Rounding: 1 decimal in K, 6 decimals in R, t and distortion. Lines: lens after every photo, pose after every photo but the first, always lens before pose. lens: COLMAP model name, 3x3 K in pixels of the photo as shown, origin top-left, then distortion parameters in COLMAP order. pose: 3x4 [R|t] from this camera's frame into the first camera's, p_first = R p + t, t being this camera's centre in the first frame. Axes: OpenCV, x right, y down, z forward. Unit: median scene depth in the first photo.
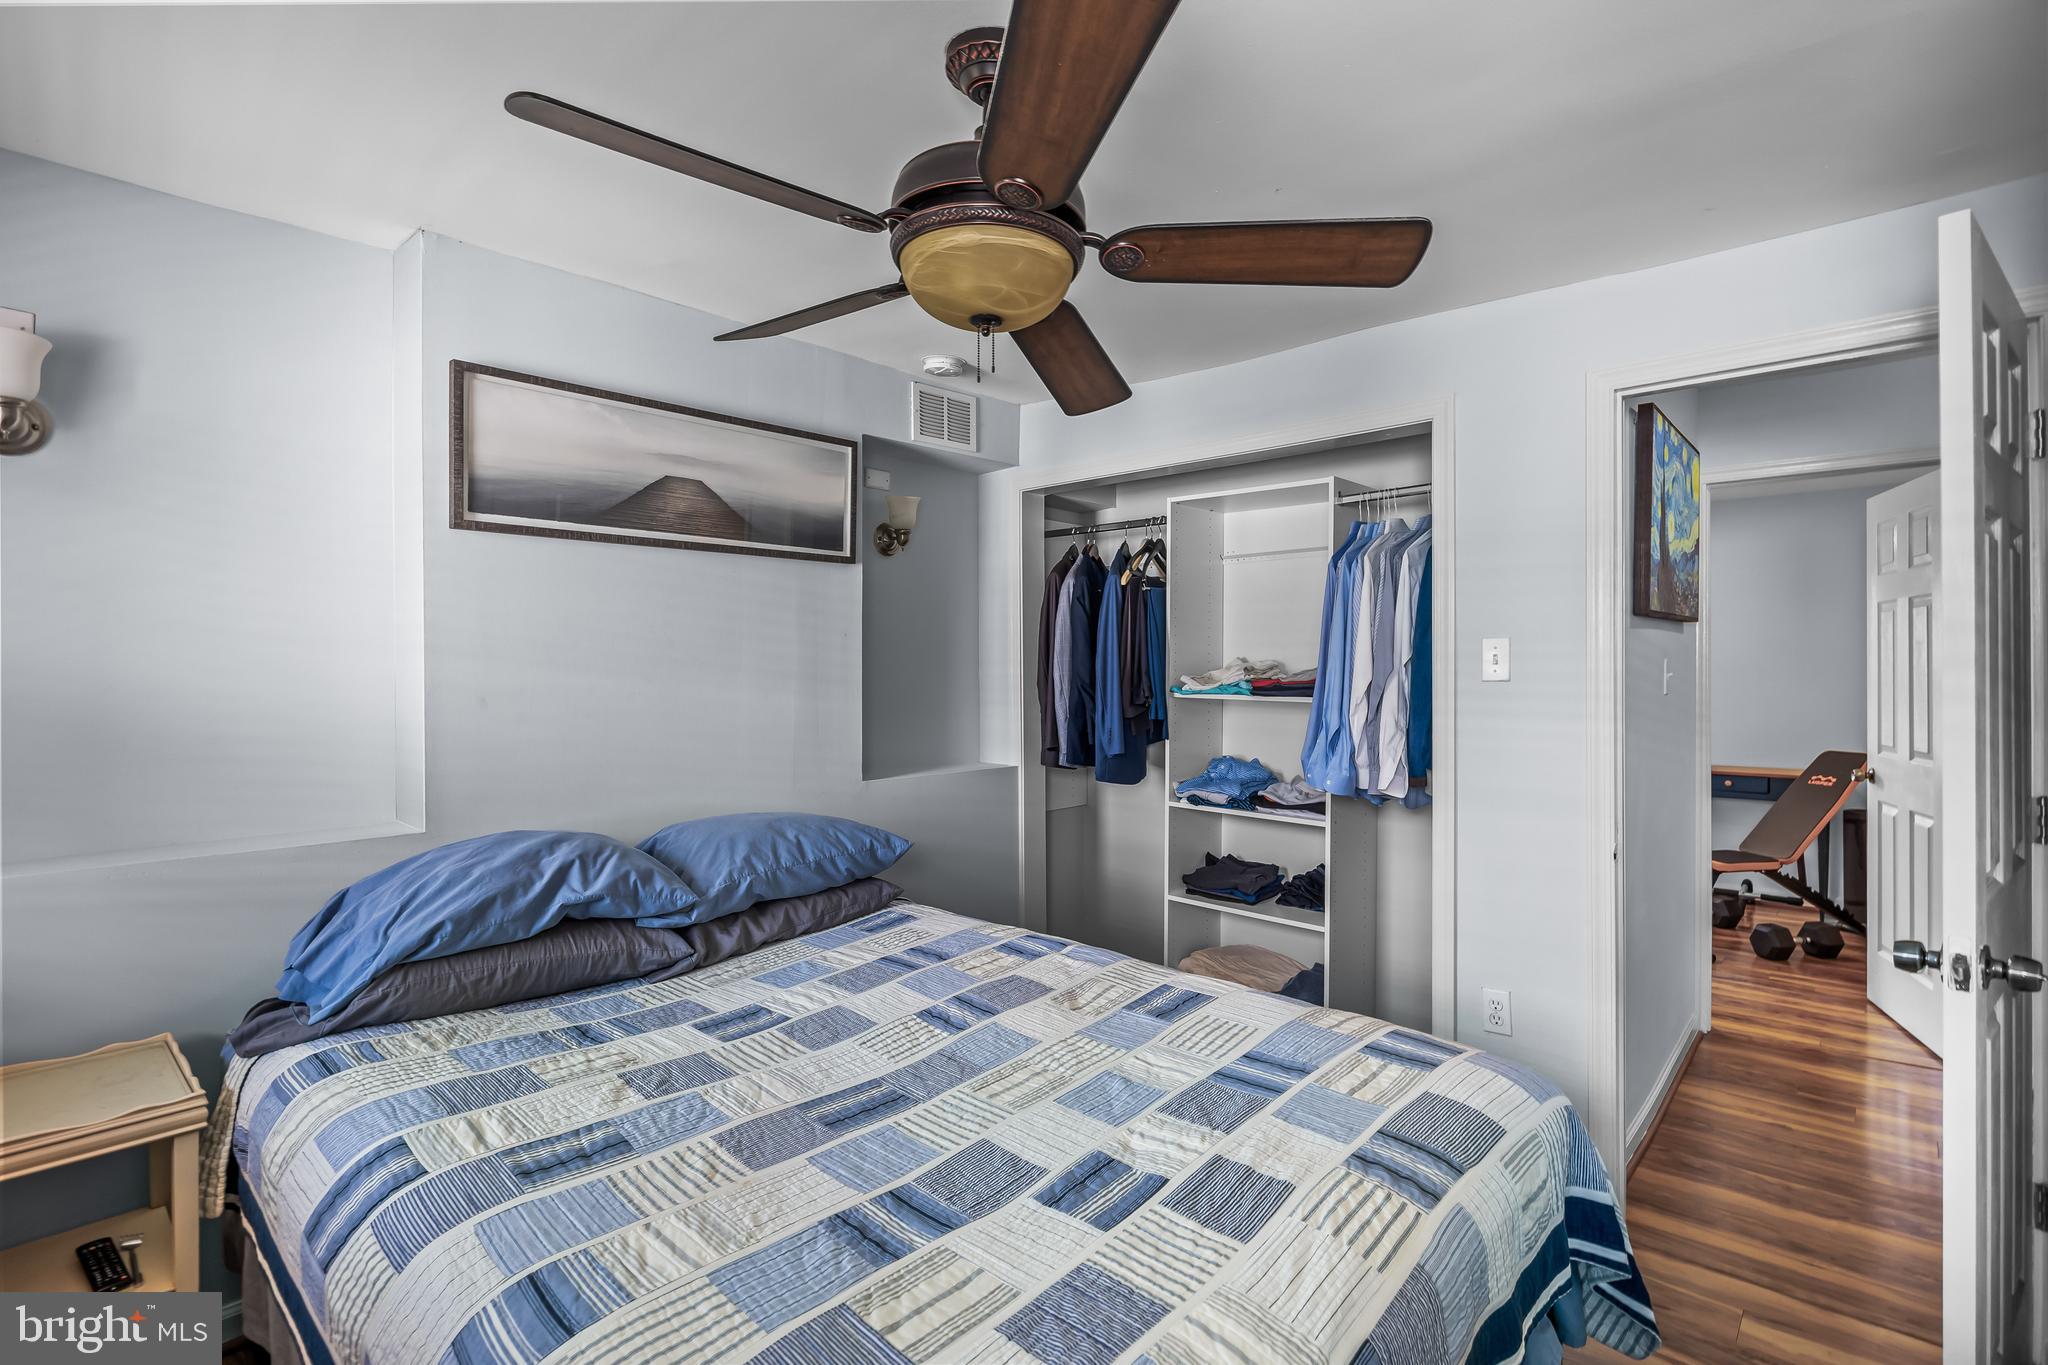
lens RADIAL K [[979.5, 0, 1022.0], [0, 979.5, 673.7], [0, 0, 1]] dist [0.002184, 0.000232]
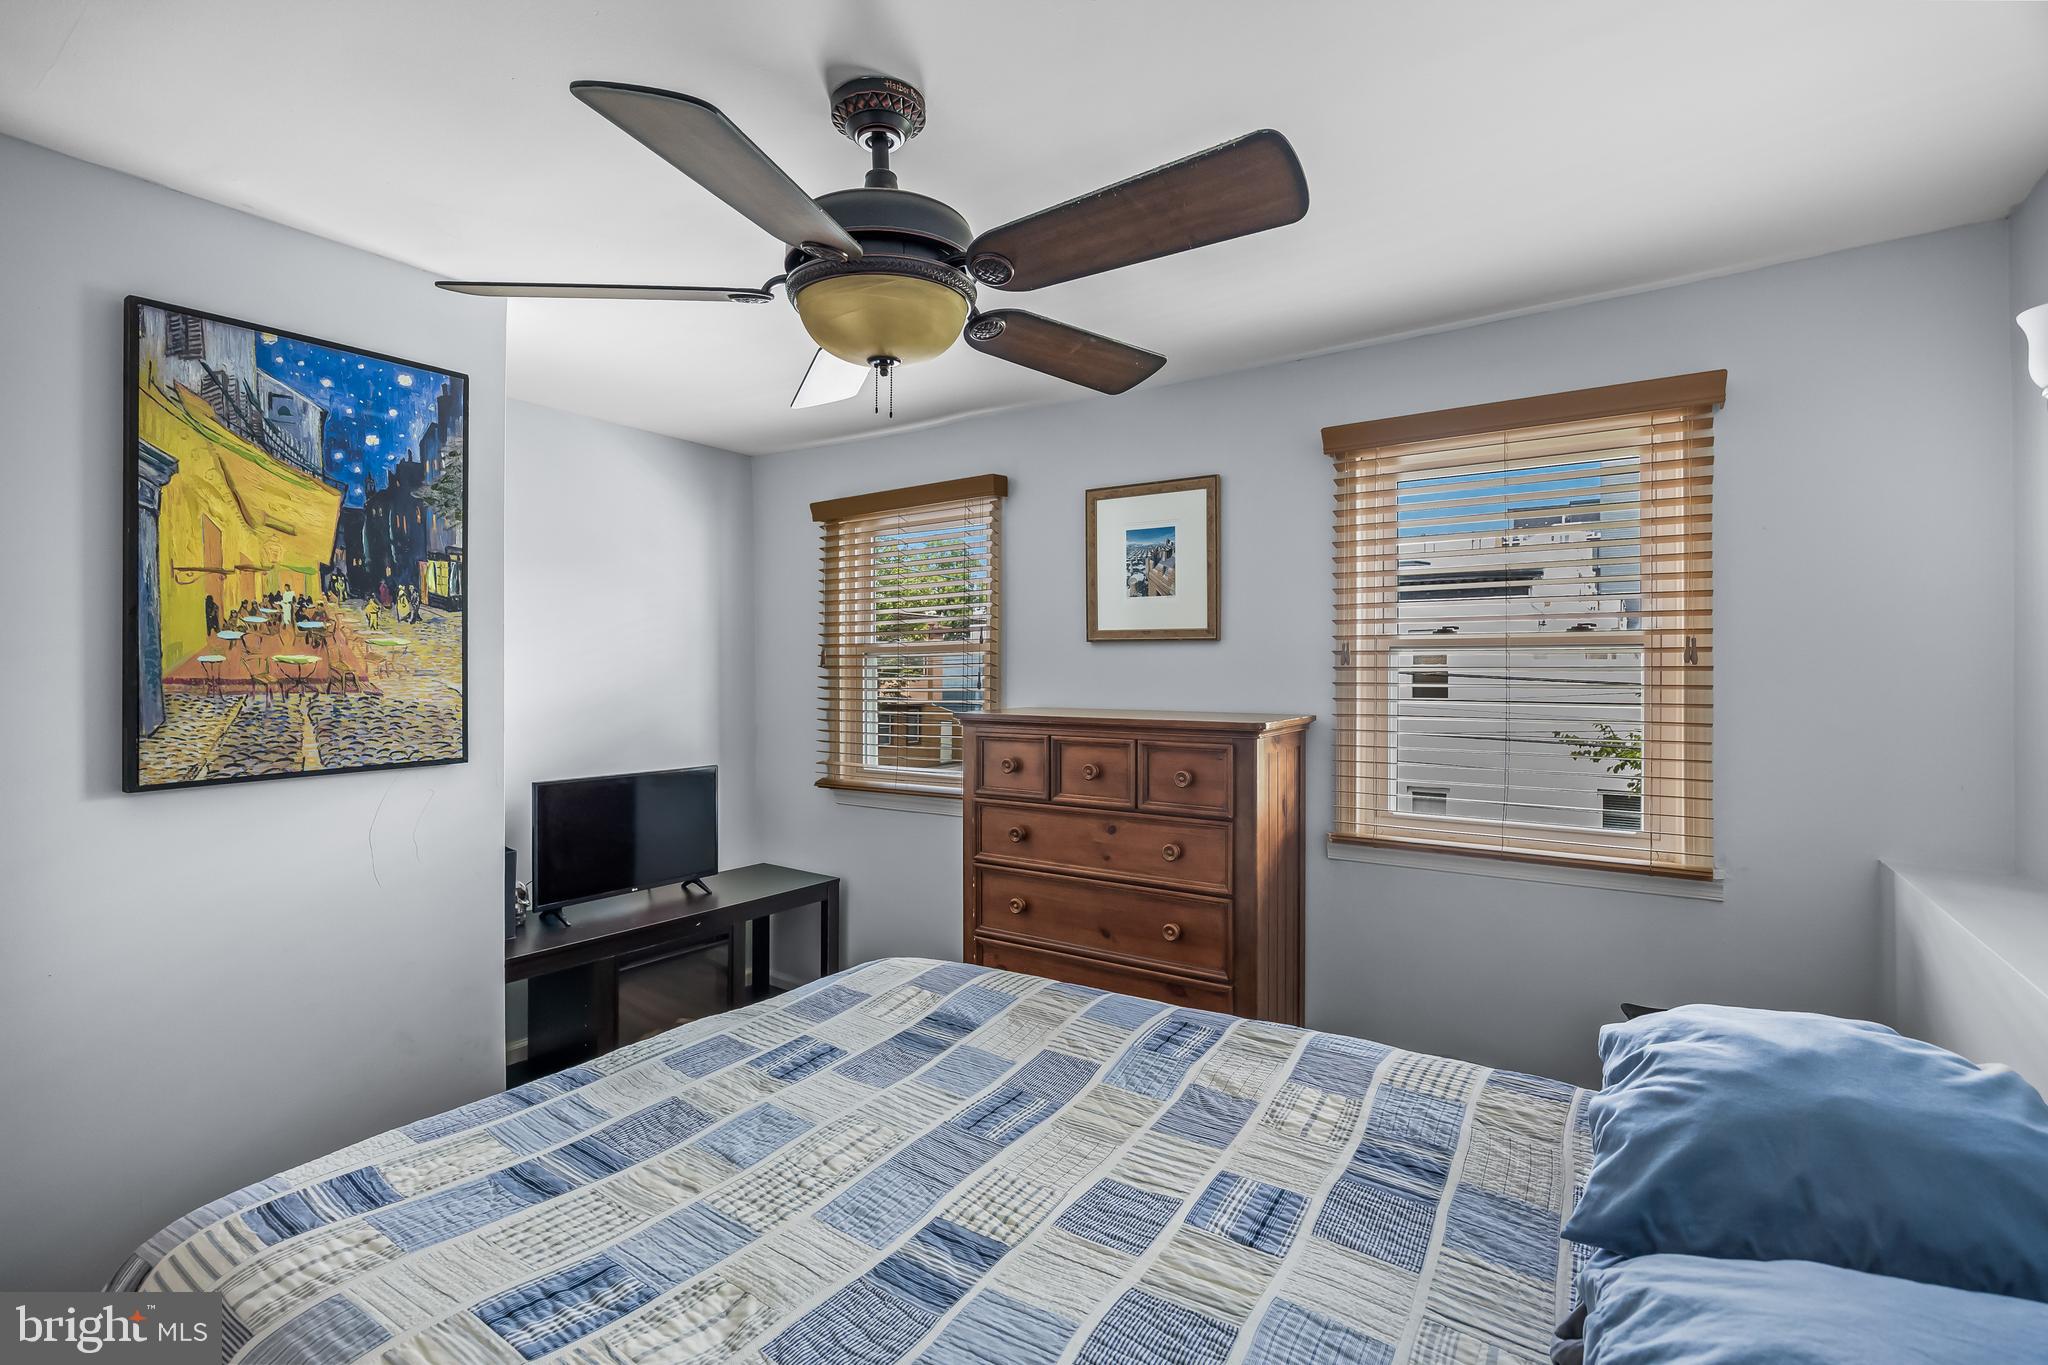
lens RADIAL K [[915.1, 0, 1021.7], [0, 915.1, 666.3], [0, 0, 1]] dist [-0.023061, 0.006898]
pose [[-0.988904, -0.004298, -0.148495, -0.029006], [-0.004383, 0.999990, 0.000242, -0.031789], [0.148493, 0.000890, -0.988913, 1.607362]]
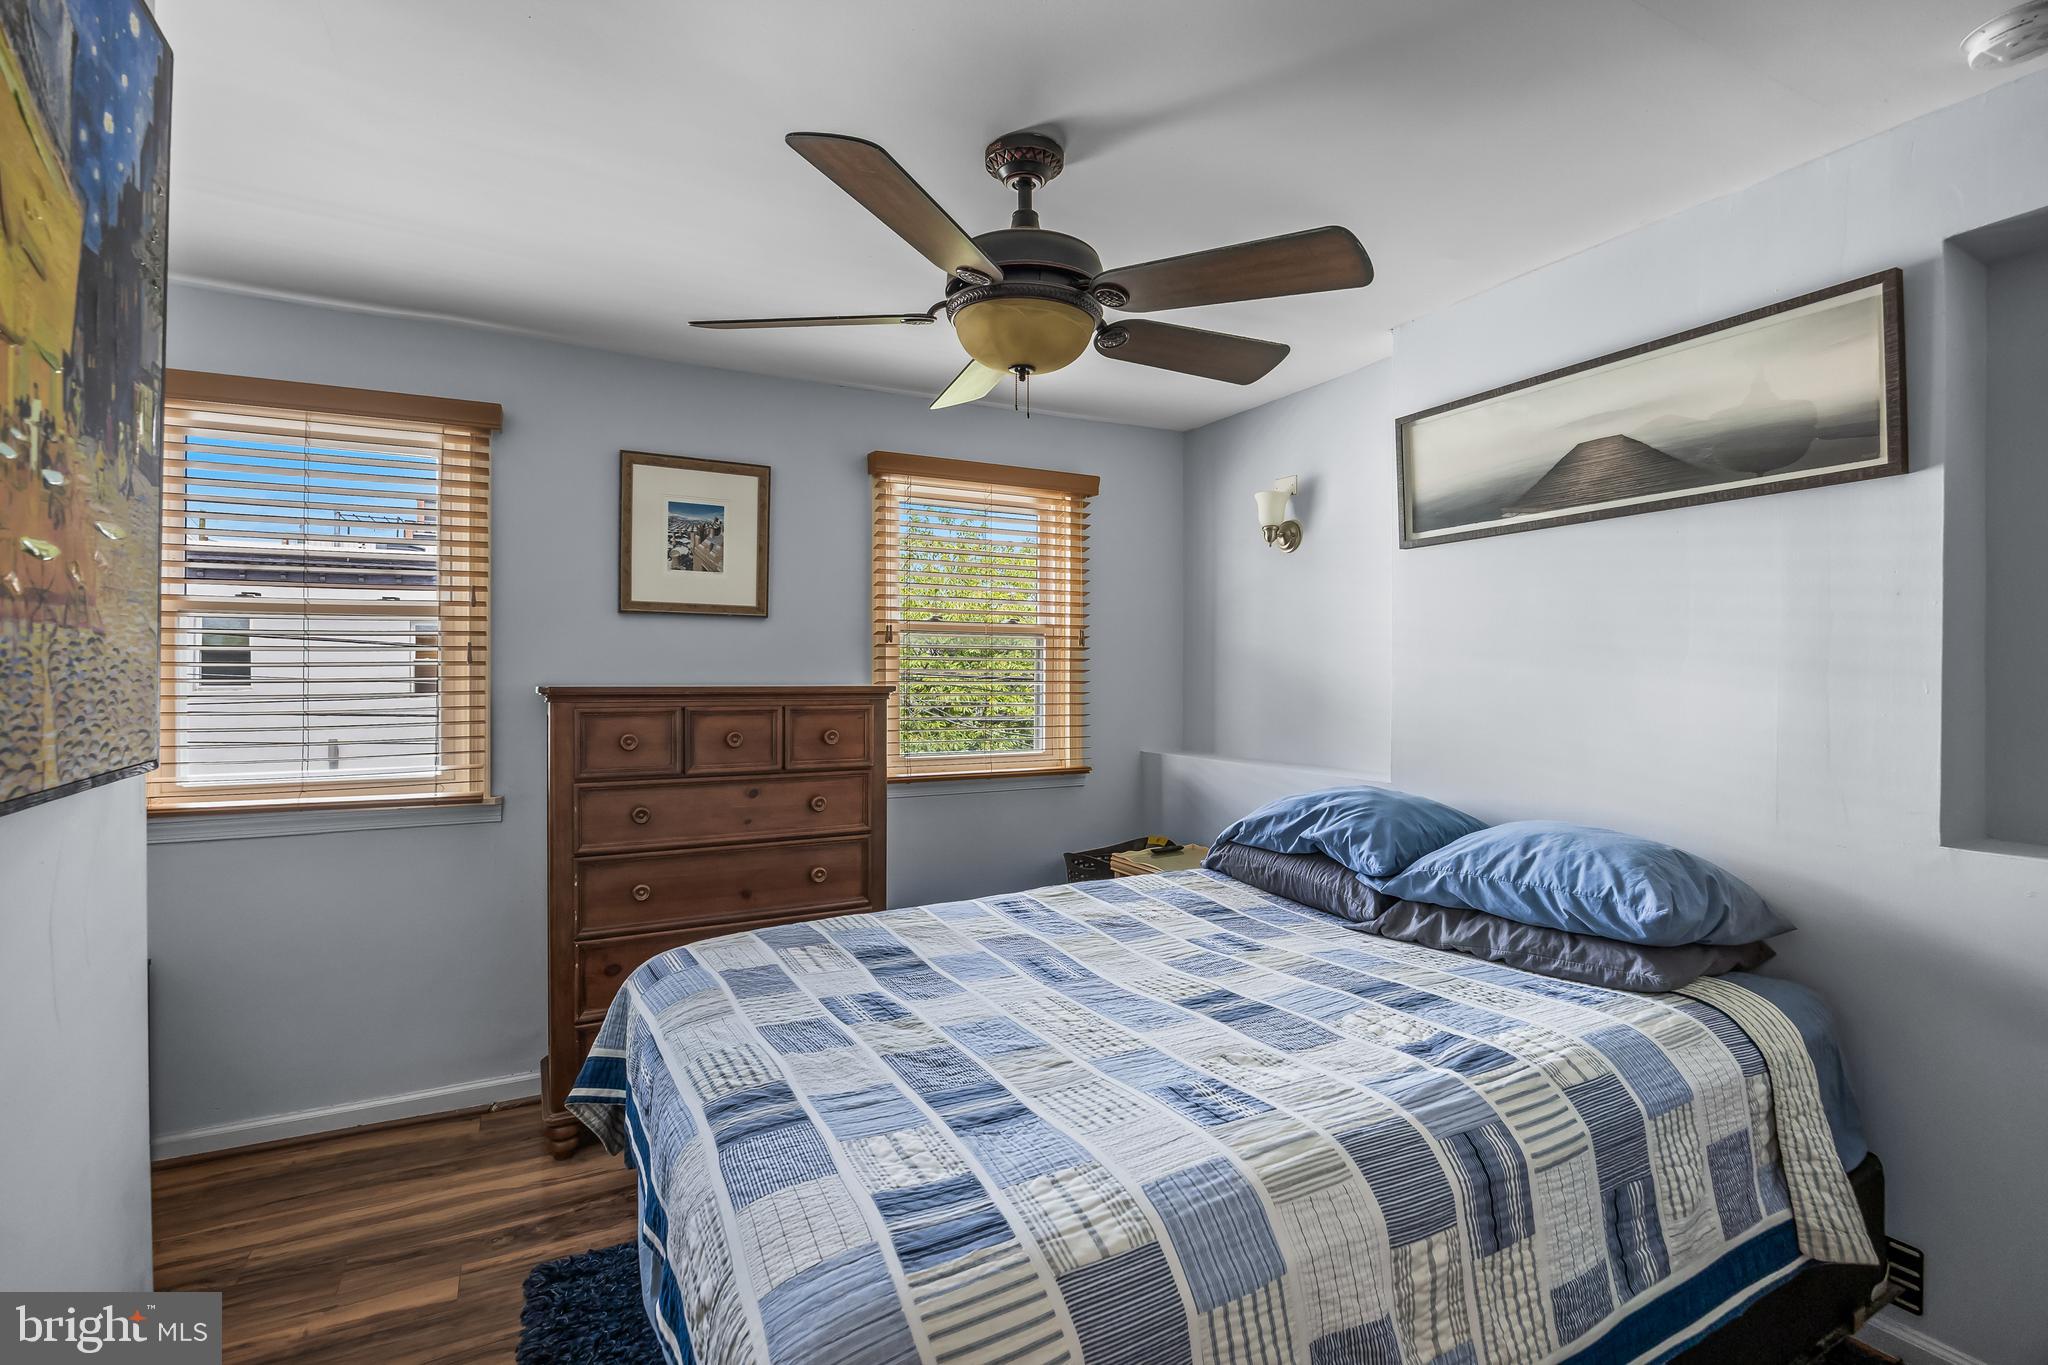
lens RADIAL K [[915.1, 0, 1021.7], [0, 915.1, 666.3], [0, 0, 1]] dist [-0.023061, 0.006898]
pose [[-0.338143, -0.009841, -0.941043, 0.861971], [-0.009123, 0.999933, -0.007179, 0.022147], [0.941050, 0.006158, -0.338210, 1.135222]]
